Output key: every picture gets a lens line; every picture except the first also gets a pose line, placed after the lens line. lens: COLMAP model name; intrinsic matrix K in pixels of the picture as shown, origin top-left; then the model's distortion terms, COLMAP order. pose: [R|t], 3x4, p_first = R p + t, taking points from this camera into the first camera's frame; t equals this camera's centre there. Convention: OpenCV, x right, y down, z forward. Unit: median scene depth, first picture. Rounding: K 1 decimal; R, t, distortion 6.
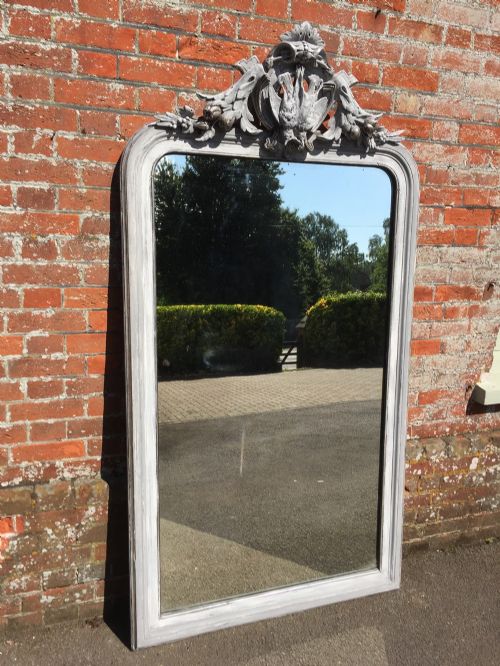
lens RADIAL K [[571.8, 0, 250.0], [0, 571.8, 333.0], [0, 0, 1]] dist [0.077028, -0.111027]
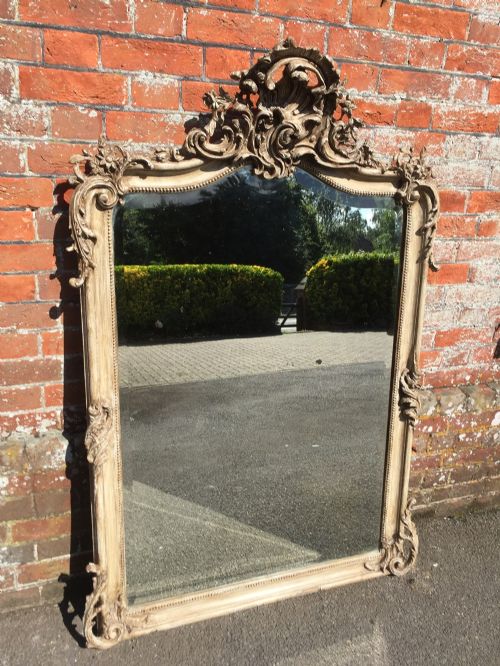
lens RADIAL K [[562.6, 0, 249.8], [0, 562.6, 343.5], [0, 0, 1]] dist [0.081579, -0.107386]
pose [[0.999853, 0.015872, 0.006457, 0.033199], [-0.016632, 0.989578, 0.143036, 0.012473], [-0.004120, -0.143123, 0.989696, 0.228487]]
